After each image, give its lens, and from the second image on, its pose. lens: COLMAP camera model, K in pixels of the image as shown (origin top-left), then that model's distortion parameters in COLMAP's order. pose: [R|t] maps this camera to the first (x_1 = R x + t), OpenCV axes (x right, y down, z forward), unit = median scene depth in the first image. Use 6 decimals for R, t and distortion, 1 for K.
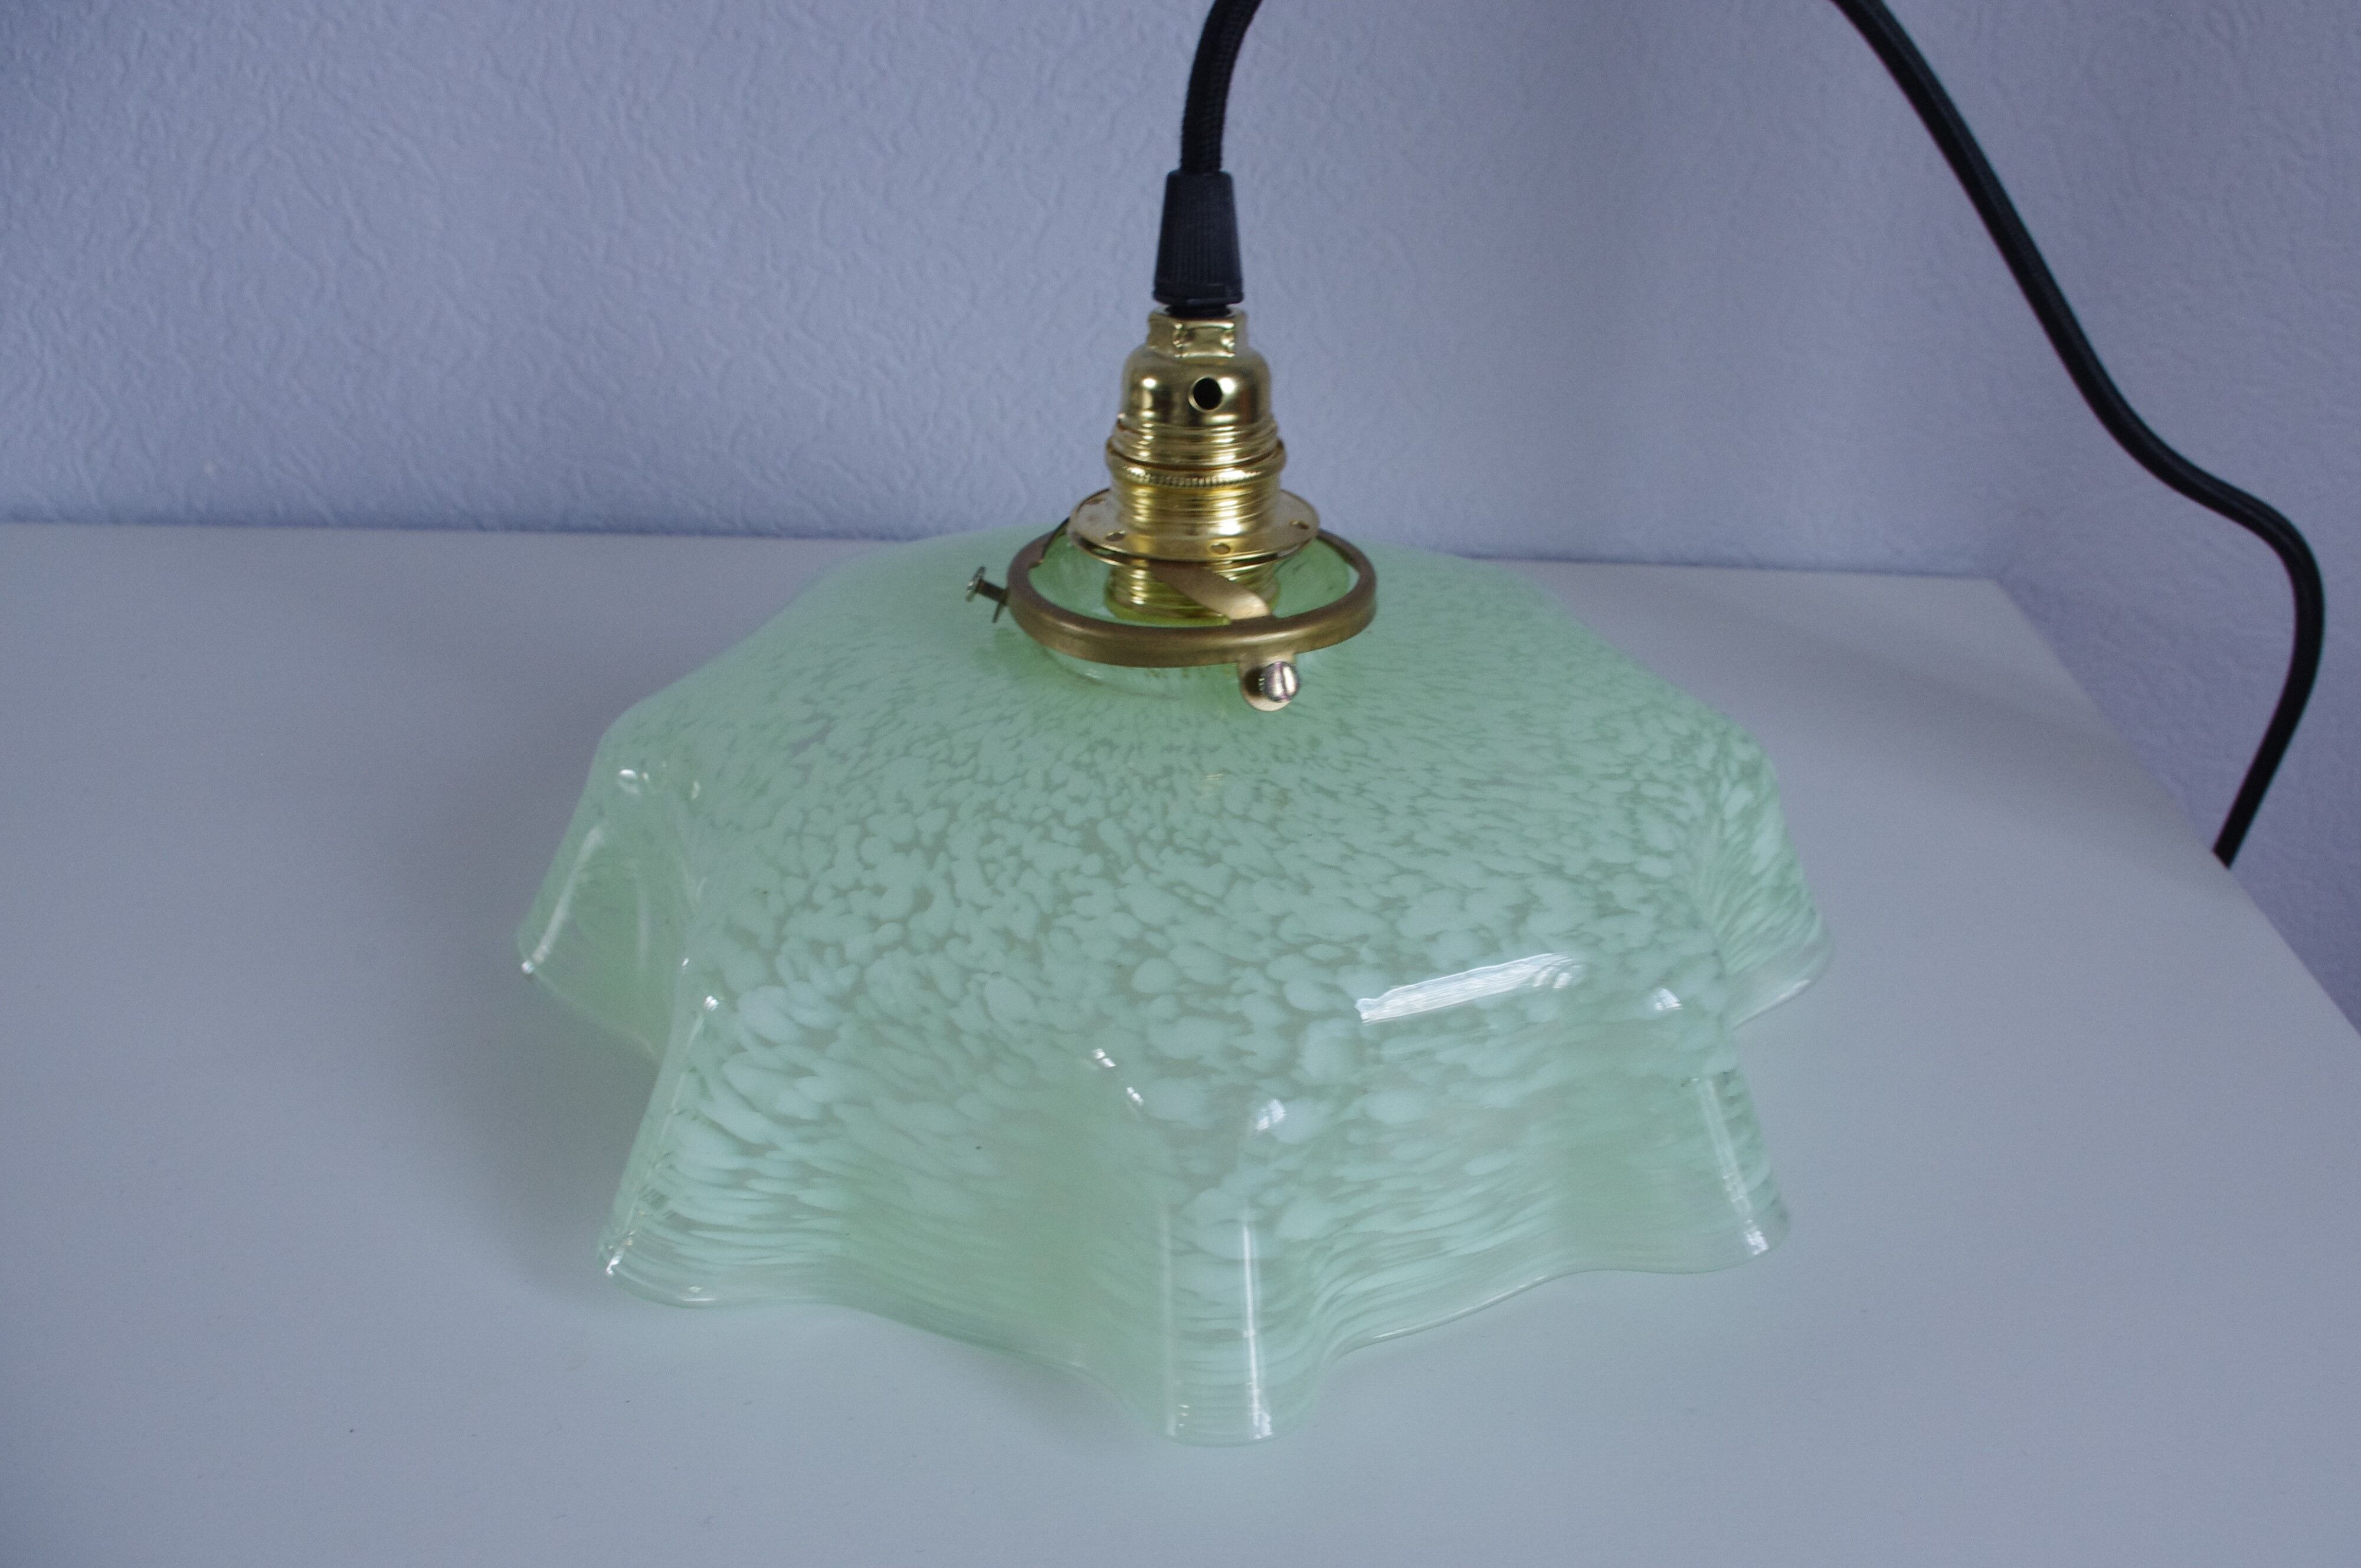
lens RADIAL K [[1608.1, 0, 1192.3], [0, 1608.1, 784.0], [0, 0, 1]] dist [-0.006235, 0.001303]
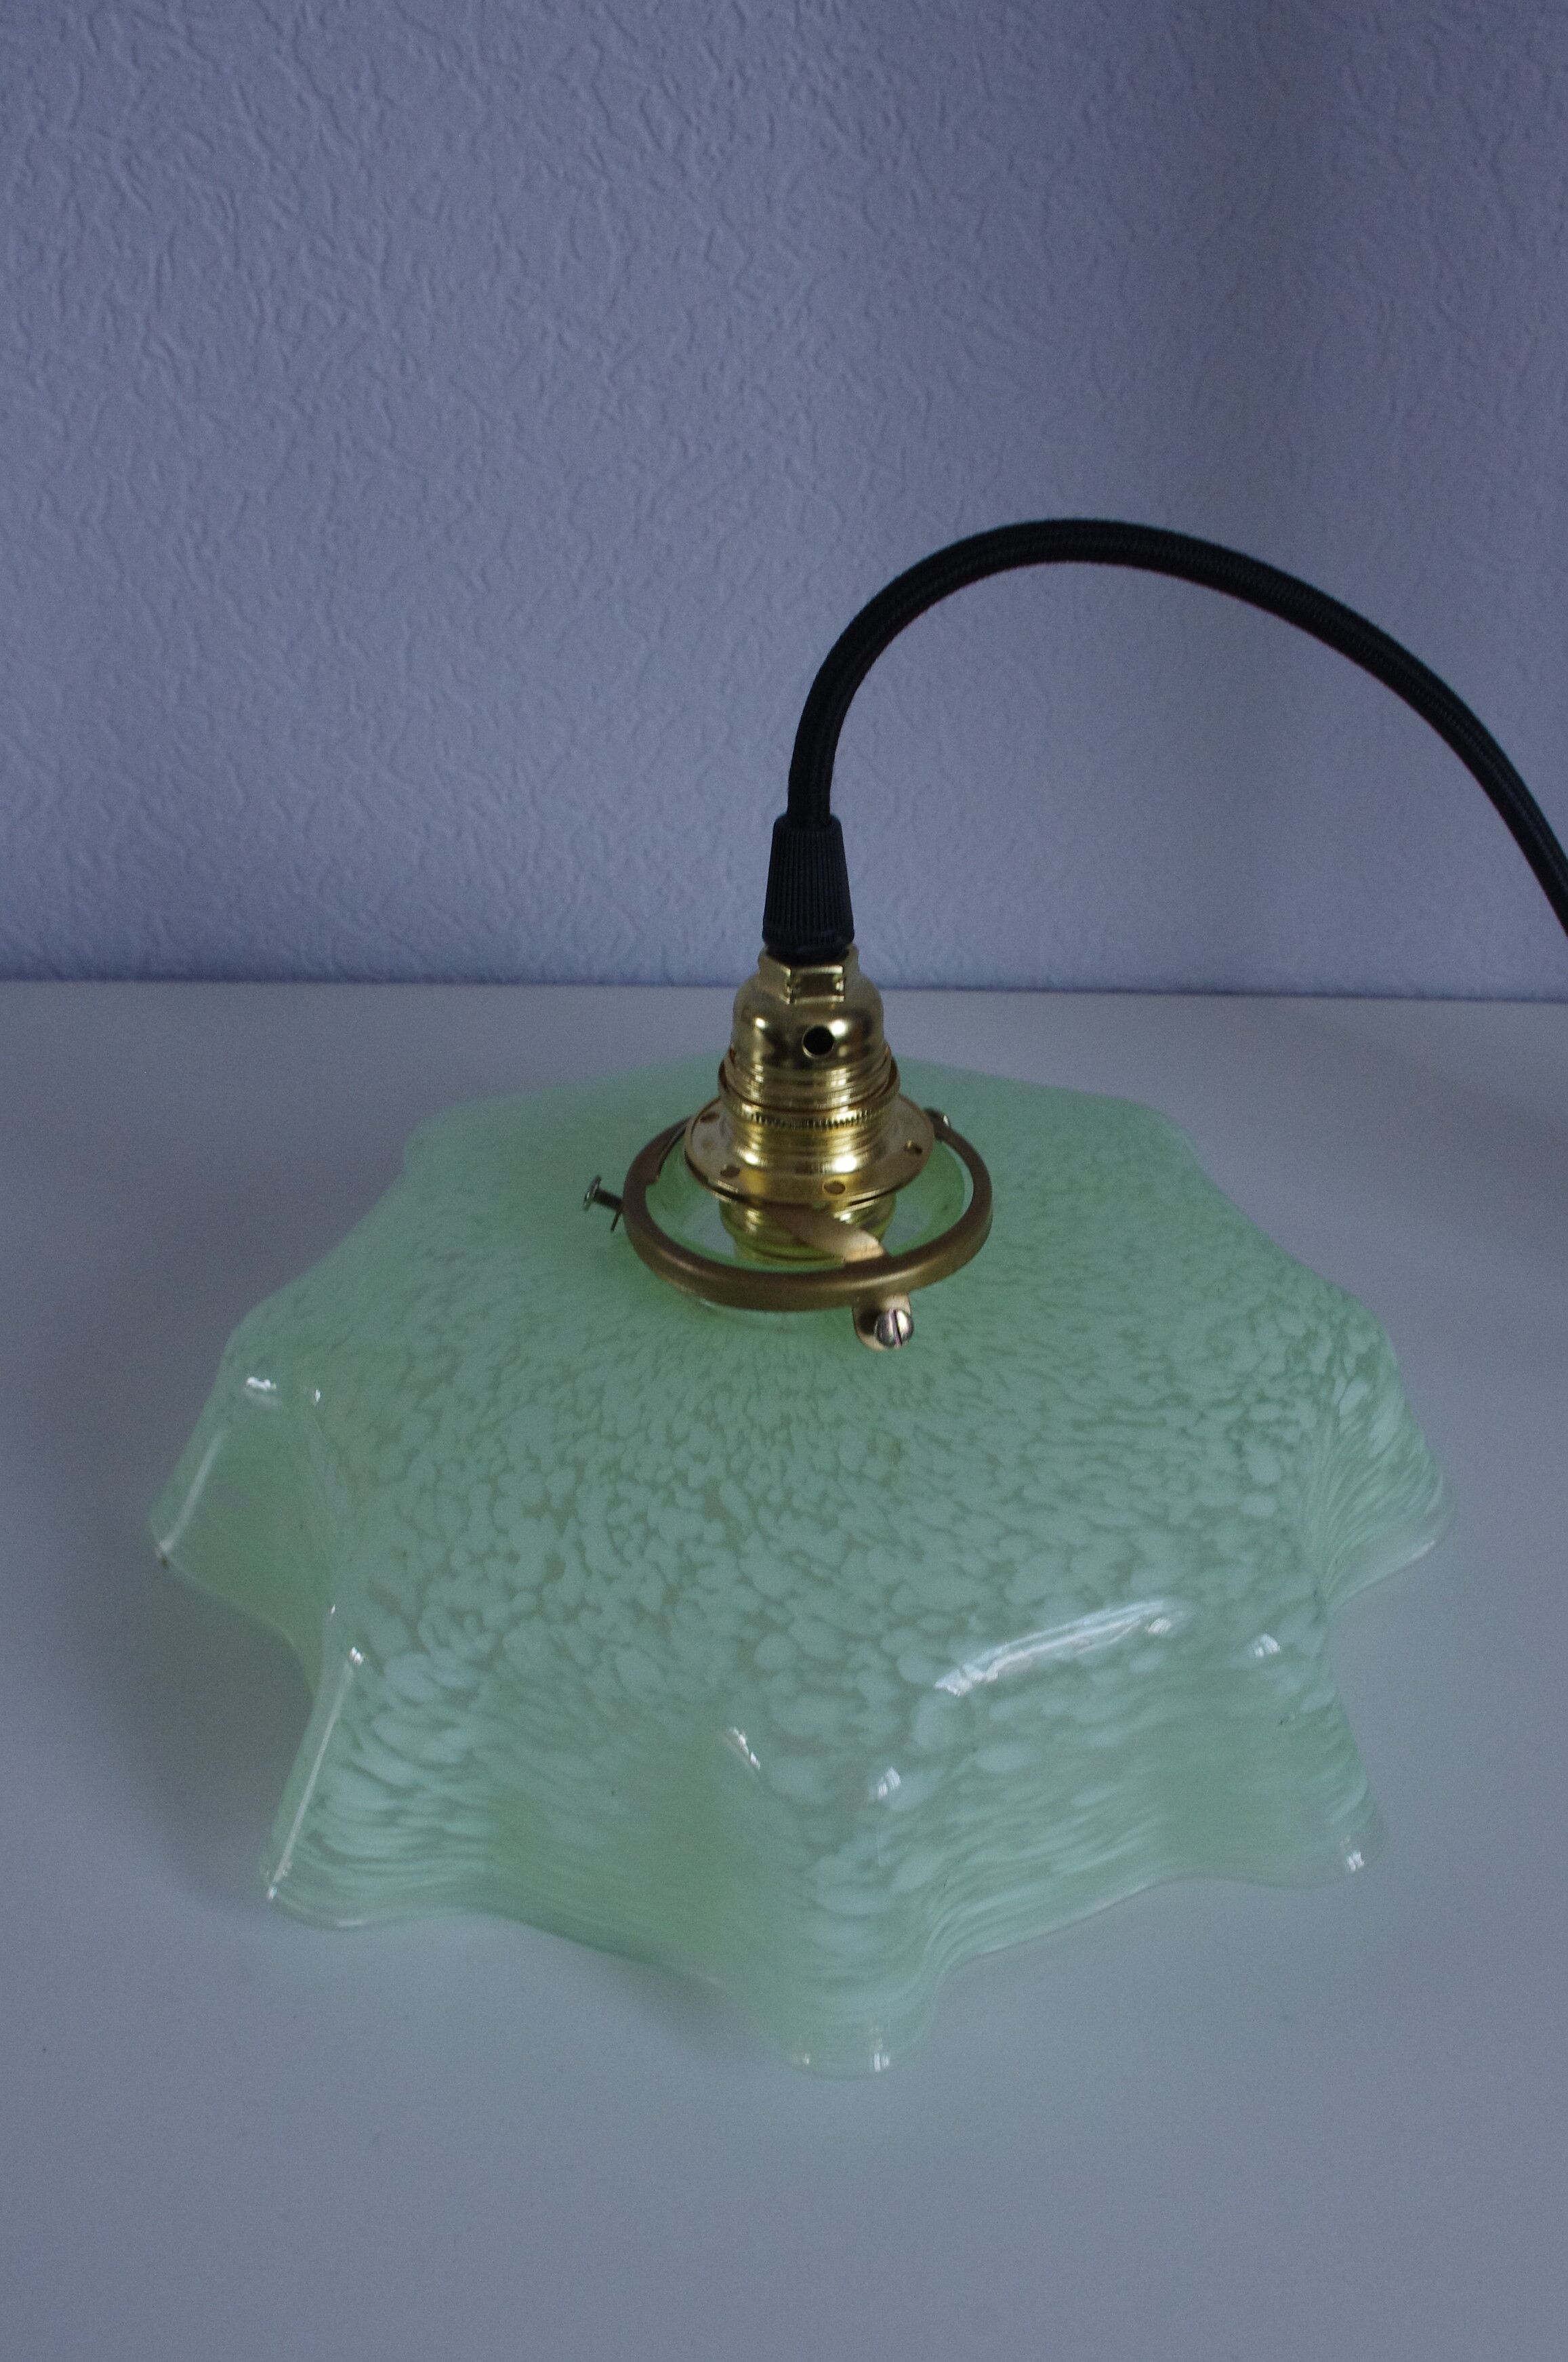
lens RADIAL K [[1847.4, 0, 784.0], [0, 1847.4, 1181.0], [0, 0, 1]] dist [0.000776, -0.001849]
pose [[0.999629, -0.014436, -0.023107, 0.013106], [0.016670, 0.994885, 0.099626, -0.272141], [0.021551, -0.099975, 0.994757, -0.161176]]
